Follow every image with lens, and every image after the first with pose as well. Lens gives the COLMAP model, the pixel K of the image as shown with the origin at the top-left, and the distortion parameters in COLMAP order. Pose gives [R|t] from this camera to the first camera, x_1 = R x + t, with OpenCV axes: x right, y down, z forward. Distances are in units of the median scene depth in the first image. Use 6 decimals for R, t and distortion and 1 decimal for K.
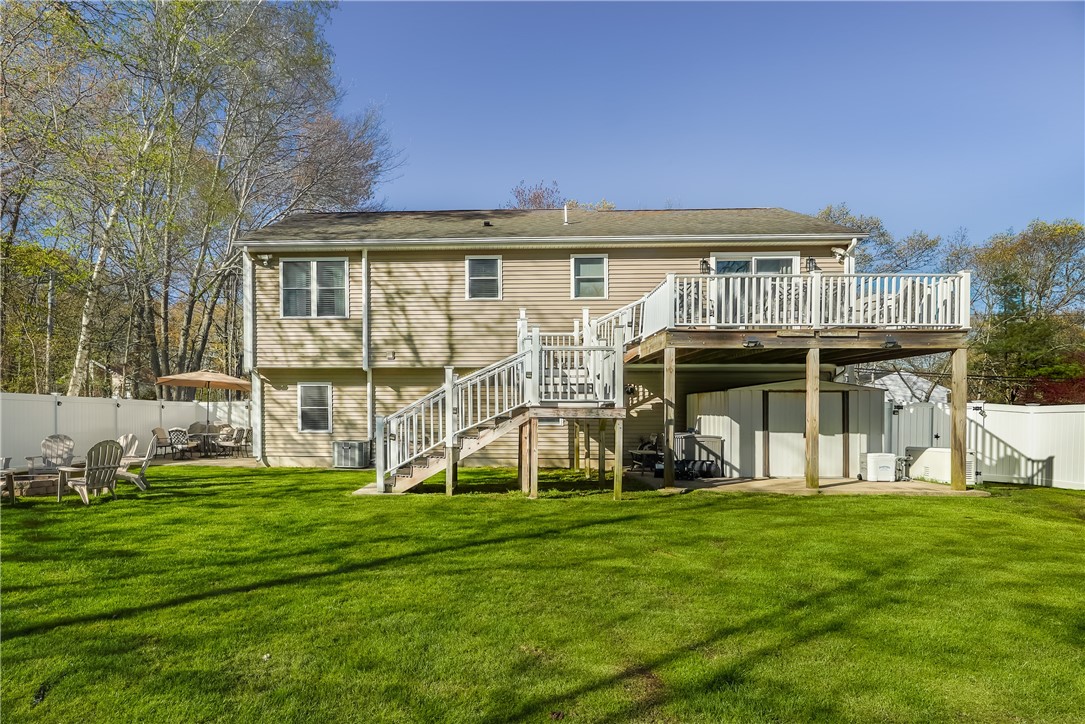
lens RADIAL K [[593.9, 0, 542.4], [0, 593.9, 428.6], [0, 0, 1]] dist [0.000976, 0.000347]
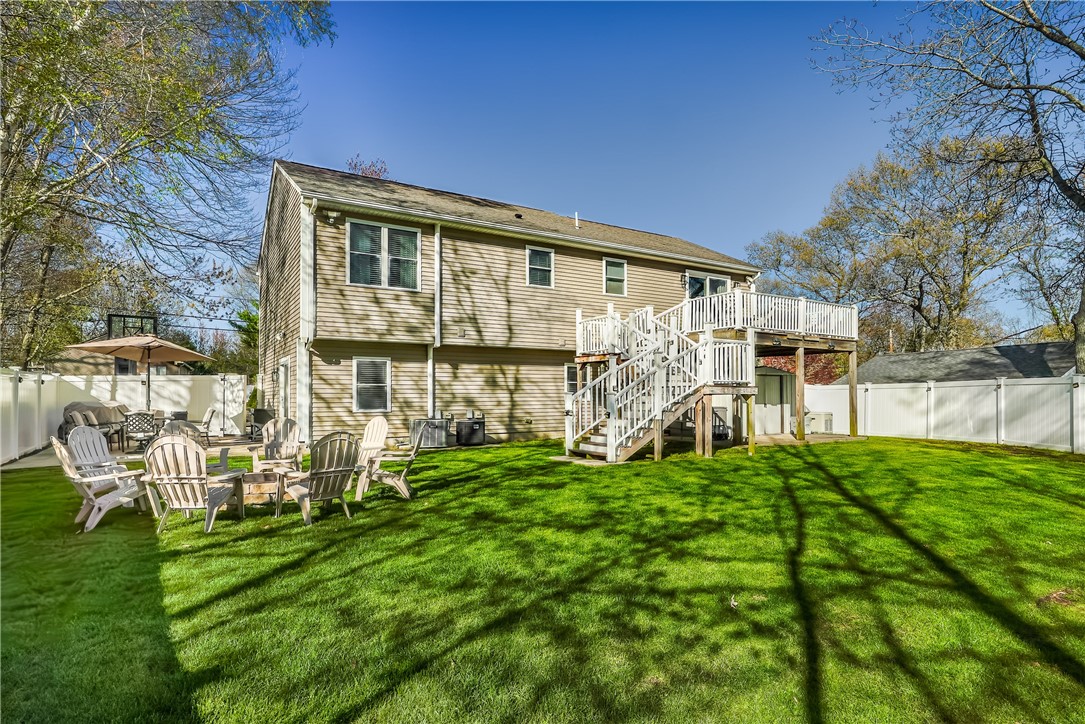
lens RADIAL K [[562.2, 0, 542.2], [0, 562.2, 386.7], [0, 0, 1]] dist [-0.001754, 0.000191]
pose [[0.831493, 0.002408, 0.555531, -0.662502], [0.015919, 0.999477, -0.028160, -0.003938], [-0.555308, 0.032258, 0.831019, 0.139503]]
